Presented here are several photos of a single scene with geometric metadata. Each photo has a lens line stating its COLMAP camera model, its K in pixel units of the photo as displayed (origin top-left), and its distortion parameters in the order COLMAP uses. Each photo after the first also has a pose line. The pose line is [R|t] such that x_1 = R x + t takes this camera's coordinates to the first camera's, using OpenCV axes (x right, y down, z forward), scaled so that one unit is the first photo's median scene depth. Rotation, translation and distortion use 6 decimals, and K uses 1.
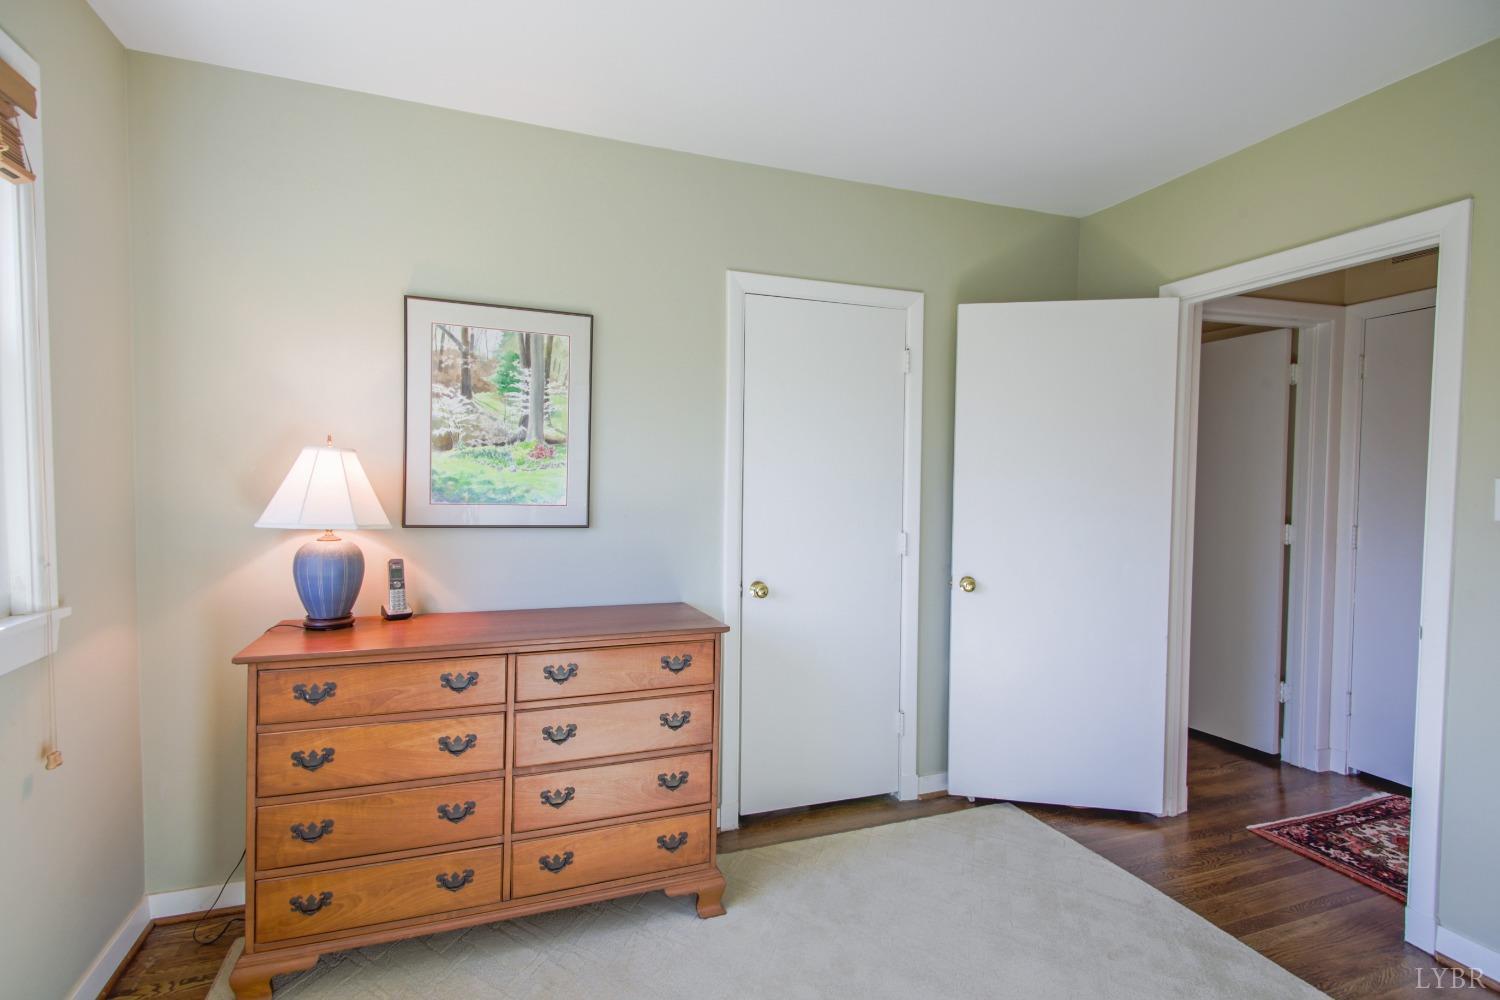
lens RADIAL K [[712.5, 0, 738.6], [0, 712.5, 501.2], [0, 0, 1]] dist [0.020226, -0.011828]
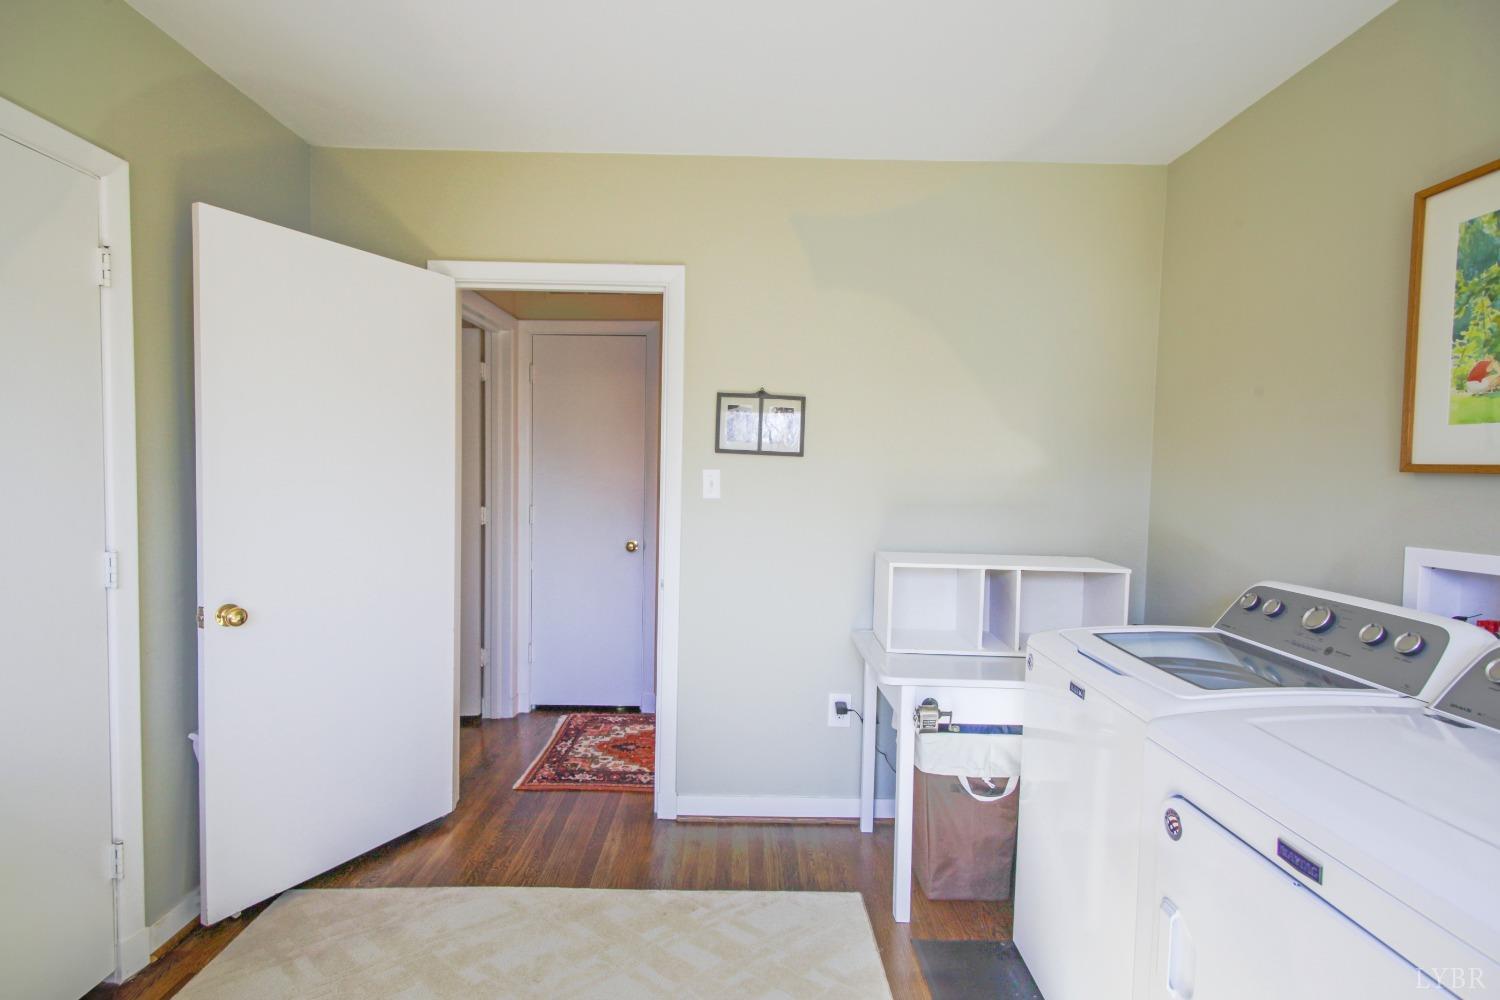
lens RADIAL K [[712.5, 0, 738.6], [0, 712.5, 501.2], [0, 0, 1]] dist [0.020226, -0.011828]
pose [[0.351663, -0.042527, 0.935160, -0.165780], [0.023949, 0.999049, 0.036427, -0.008726], [-0.935820, 0.009586, 0.352347, 0.304630]]
